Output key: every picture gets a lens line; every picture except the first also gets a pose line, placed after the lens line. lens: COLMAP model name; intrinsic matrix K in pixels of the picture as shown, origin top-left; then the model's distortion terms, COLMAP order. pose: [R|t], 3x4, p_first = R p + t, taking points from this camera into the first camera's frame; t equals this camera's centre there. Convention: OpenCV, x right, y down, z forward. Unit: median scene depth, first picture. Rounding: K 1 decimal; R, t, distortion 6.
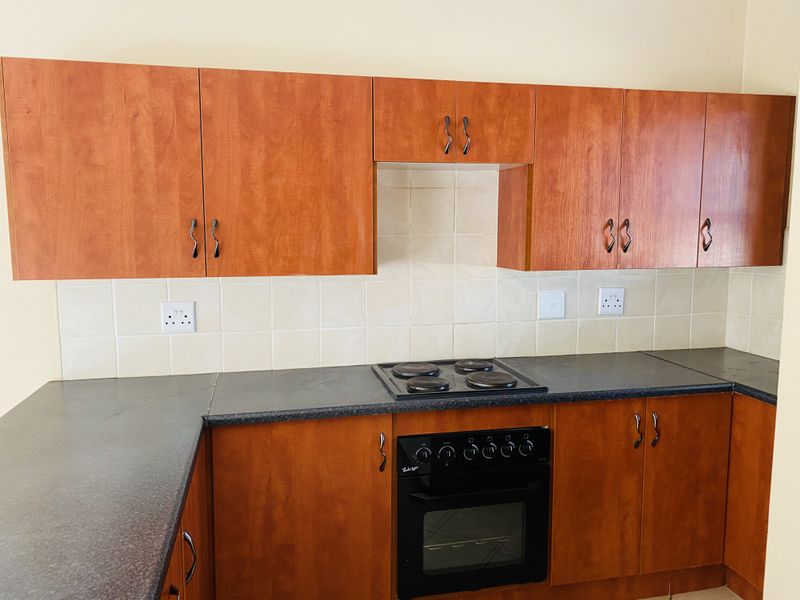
lens RADIAL K [[606.5, 0, 401.2], [0, 606.5, 293.7], [0, 0, 1]] dist [0.053975, -0.021381]
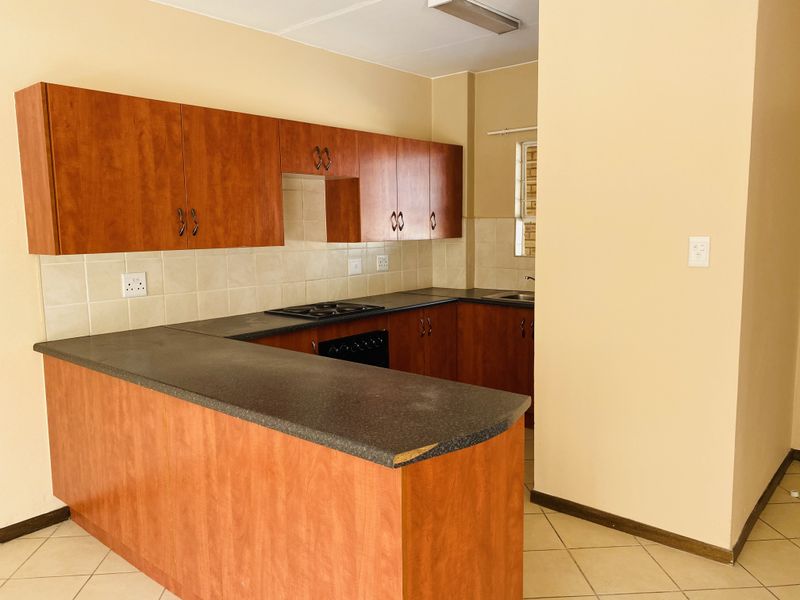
lens RADIAL K [[606.5, 0, 397.9], [0, 606.5, 298.5], [0, 0, 1]] dist [0.053975, -0.021381]
pose [[0.801433, -0.081969, 0.592441, -0.782292], [0.080164, 0.996348, 0.029409, 0.084643], [-0.592688, 0.023923, 0.805077, -0.437197]]
